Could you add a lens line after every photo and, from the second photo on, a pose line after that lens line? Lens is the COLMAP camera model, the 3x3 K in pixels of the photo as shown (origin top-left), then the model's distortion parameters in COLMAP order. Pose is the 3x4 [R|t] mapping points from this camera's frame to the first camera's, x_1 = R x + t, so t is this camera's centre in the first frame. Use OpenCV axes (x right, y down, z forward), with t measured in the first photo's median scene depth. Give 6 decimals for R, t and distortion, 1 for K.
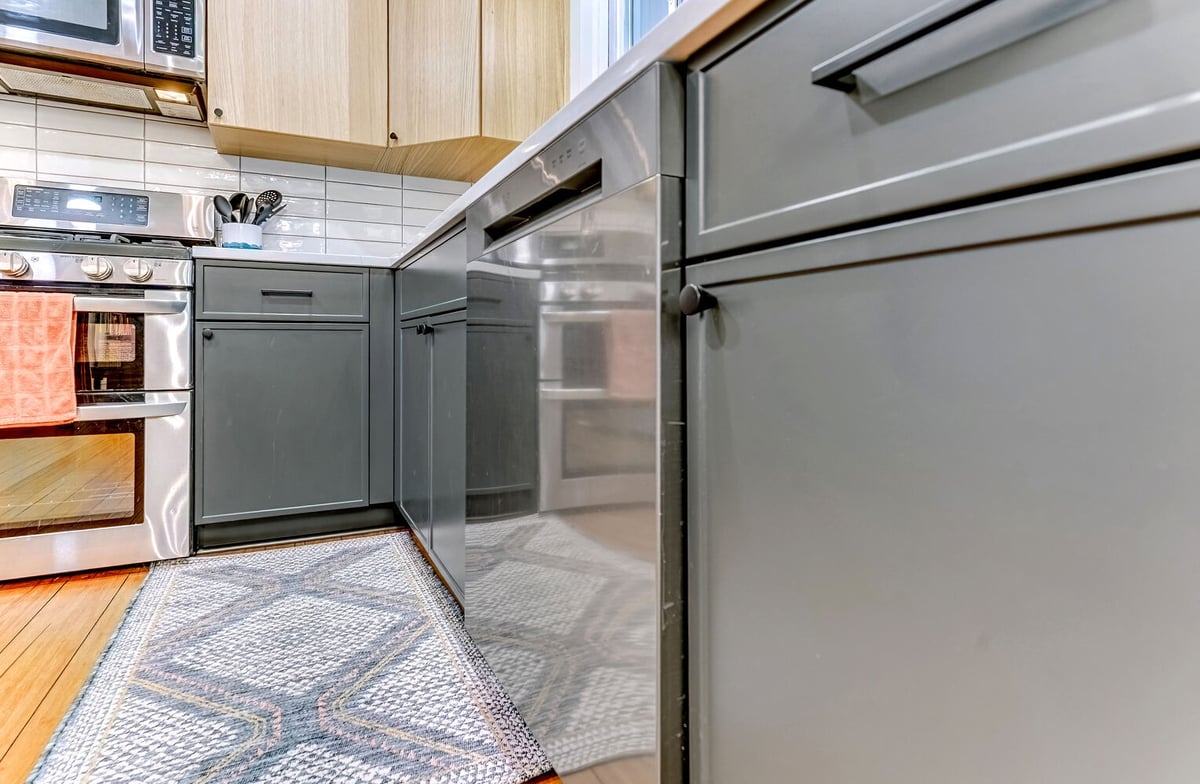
lens RADIAL K [[618.4, 0, 601.2], [0, 618.4, 334.8], [0, 0, 1]] dist [-0.009569, 0.005811]
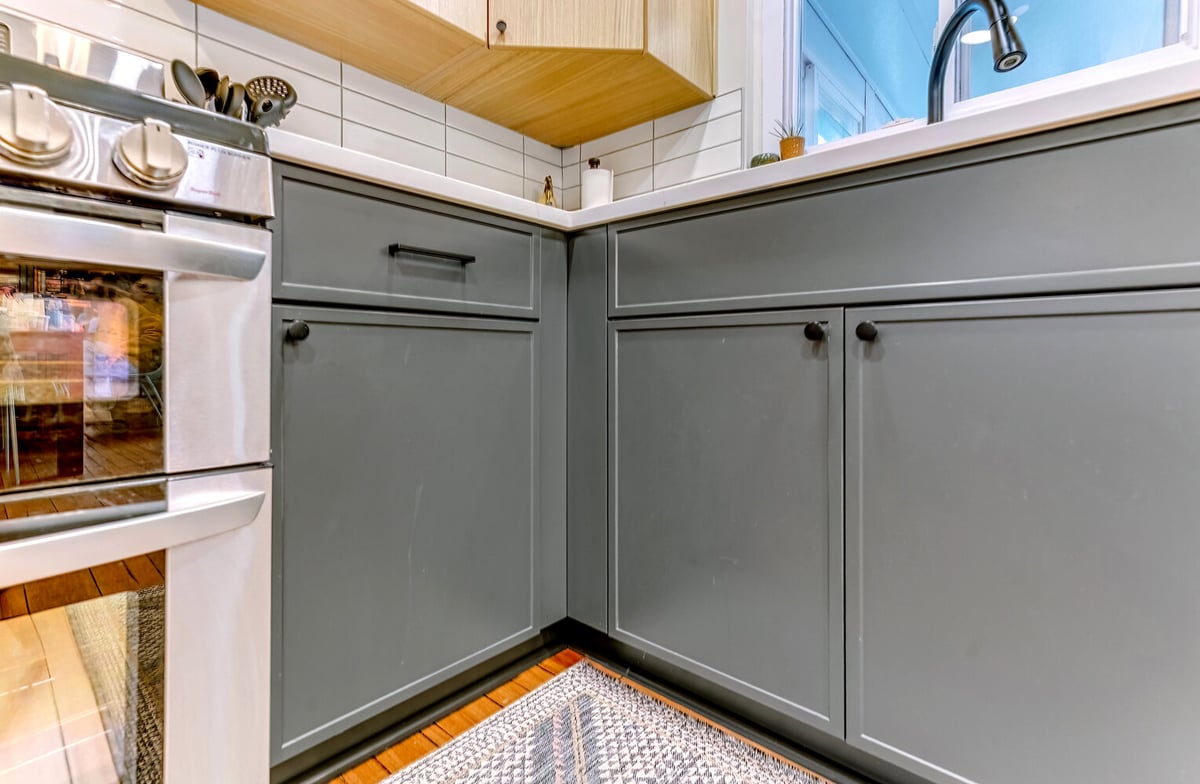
lens RADIAL K [[564.0, 0, 596.2], [0, 564.0, 361.2], [0, 0, 1]] dist [0.005046, -0.002260]
pose [[0.933876, 0.005551, 0.357555, -0.606165], [-0.012953, 0.999748, 0.018310, 0.012645], [-0.357363, -0.021730, 0.933713, 0.553389]]
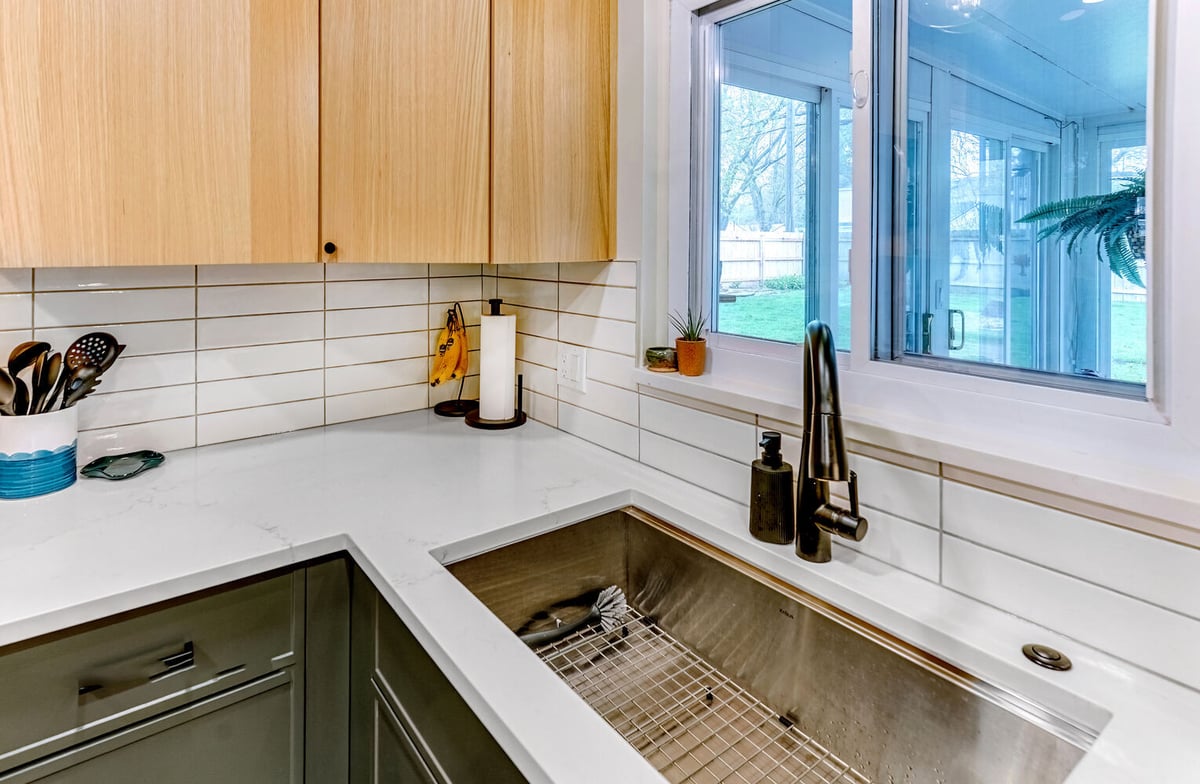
lens RADIAL K [[635.8, 0, 553.3], [0, 635.8, 246.1], [0, 0, 1]] dist [0.011868, 0.000802]
pose [[0.988450, 0.009222, 0.151266, -0.296315], [-0.012077, 0.999766, 0.017966, -0.454518], [-0.151064, -0.019585, 0.988330, 0.506783]]
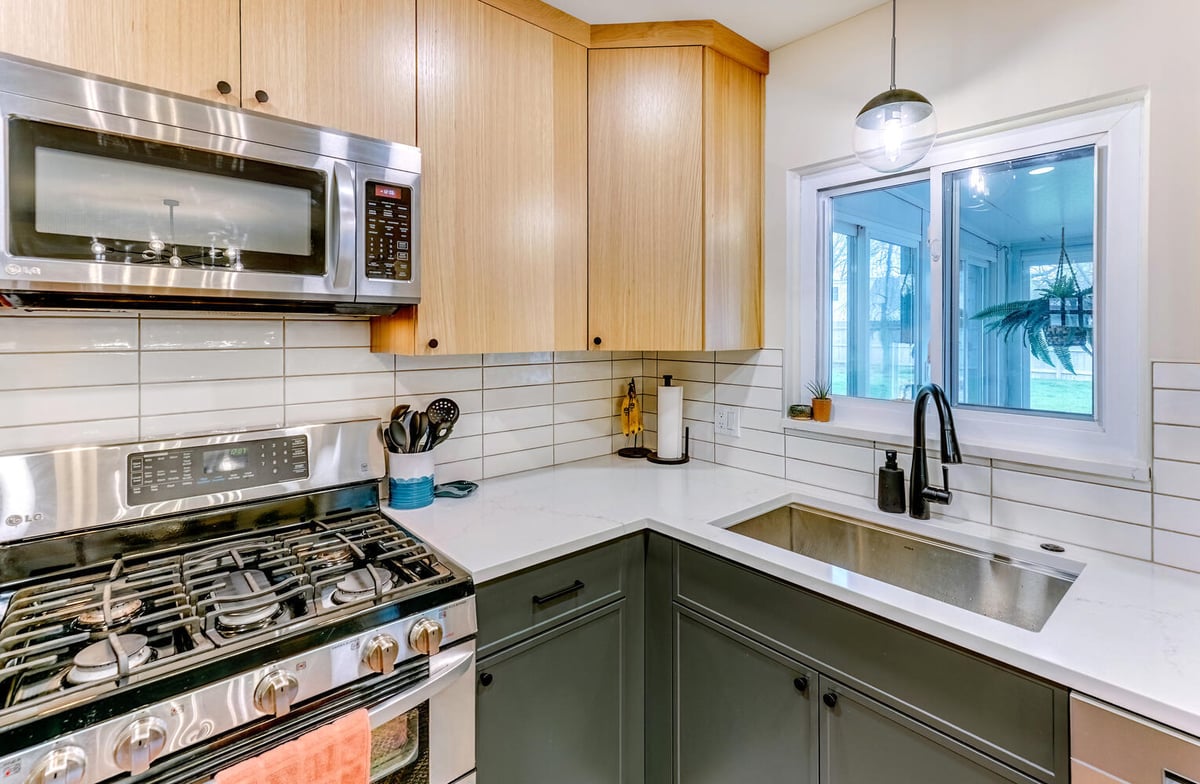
lens RADIAL K [[564.0, 0, 623.7], [0, 564.0, 334.9], [0, 0, 1]] dist [0.005046, -0.002260]
pose [[0.963207, 0.009658, 0.268587, -0.695306], [-0.015494, 0.999687, 0.019619, -0.468115], [-0.268313, -0.023059, 0.963056, 0.292888]]
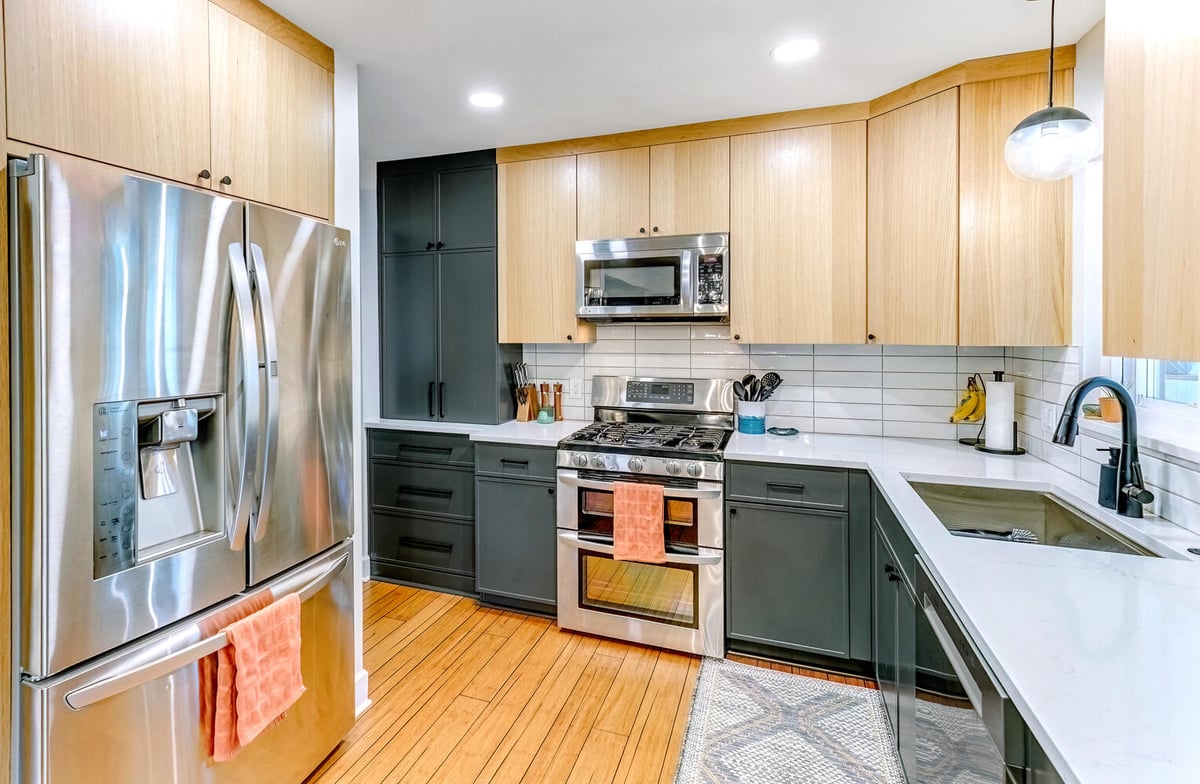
lens RADIAL K [[608.9, 0, 544.5], [0, 608.9, 336.3], [0, 0, 1]] dist [0.012953, -0.000184]
pose [[0.670323, 0.010721, -0.741992, 0.147851], [0.007576, 0.999745, 0.021289, -0.475149], [0.742031, -0.019892, 0.670071, -0.324575]]
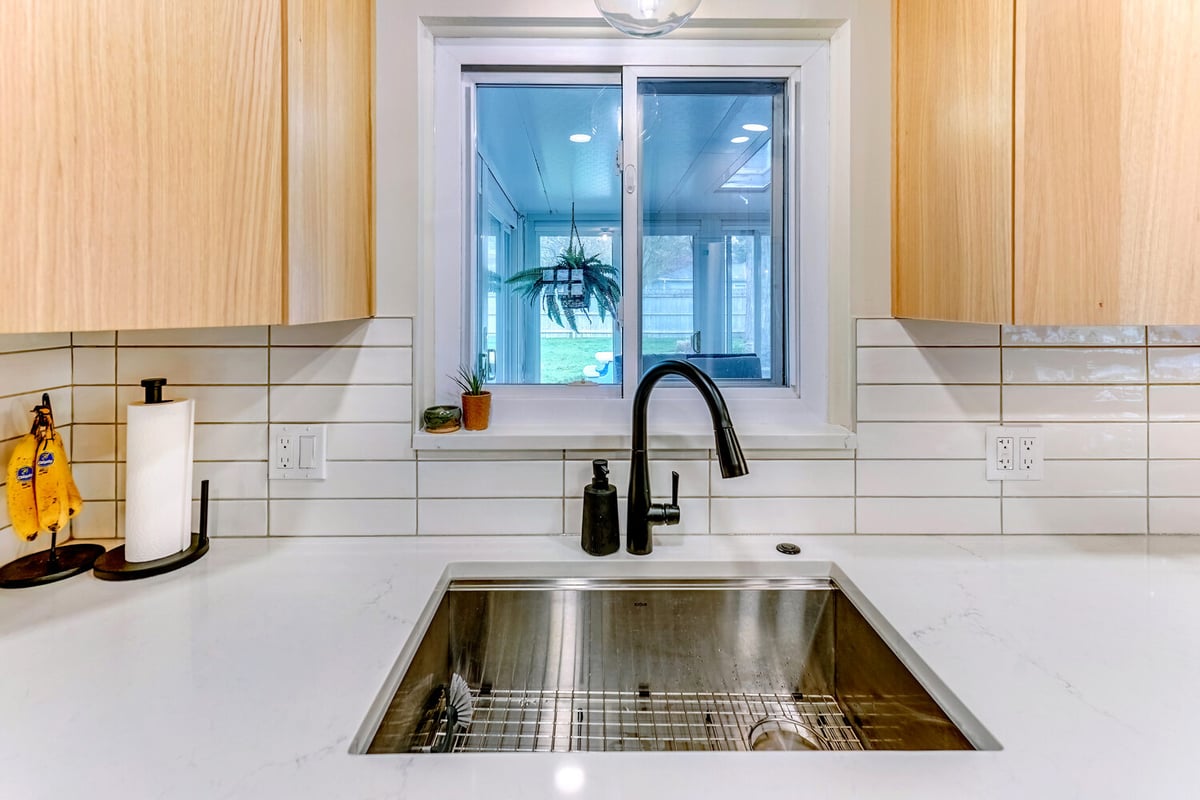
lens RADIAL K [[540.0, 0, 597.3], [0, 540.0, 293.5], [0, 0, 1]] dist [-0.000226, 0.002010]
pose [[0.445023, 0.018056, 0.895337, -0.561469], [-0.019686, 0.999752, -0.010377, -0.449007], [-0.895303, -0.013007, 0.445268, 0.829639]]
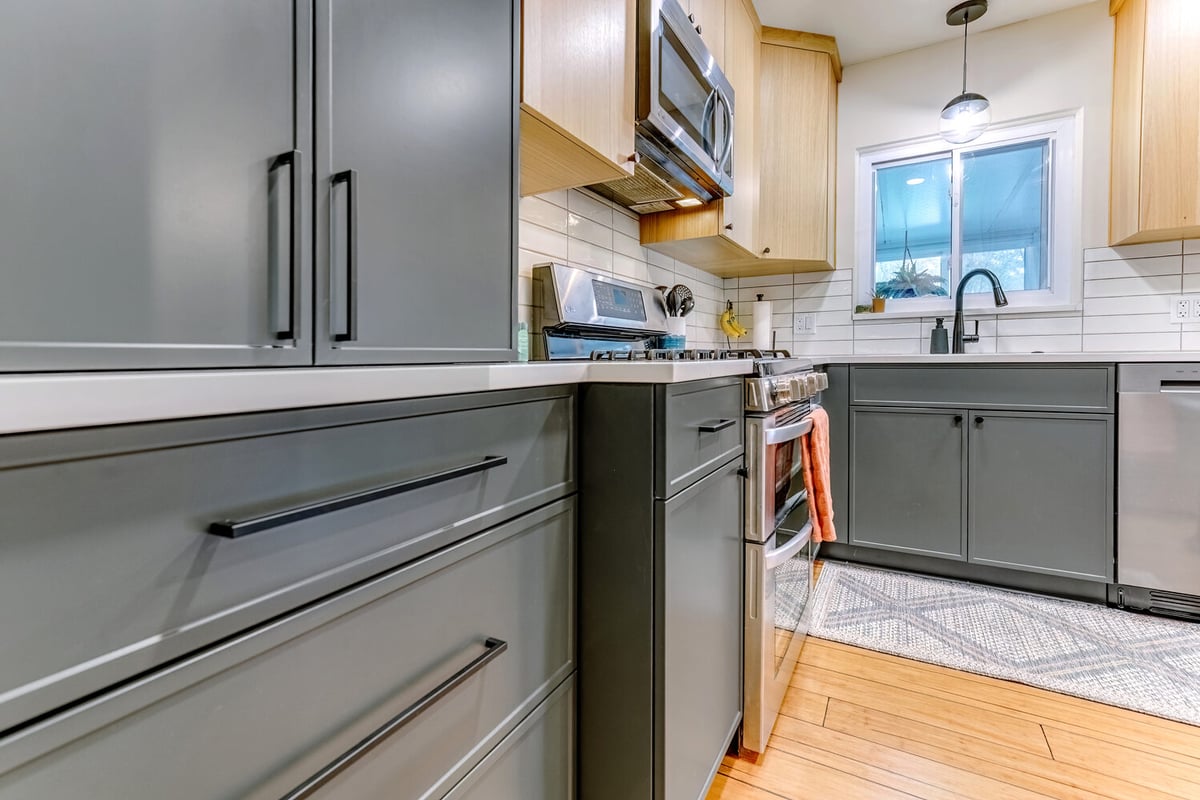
lens RADIAL K [[540.0, 0, 615.2], [0, 540.0, 376.1], [0, 0, 1]] dist [-0.000226, 0.002010]
pose [[0.829716, -0.029454, 0.557408, -1.633052], [0.002032, 0.998760, 0.049751, -0.167748], [-0.558182, -0.040147, 0.828746, 0.334117]]
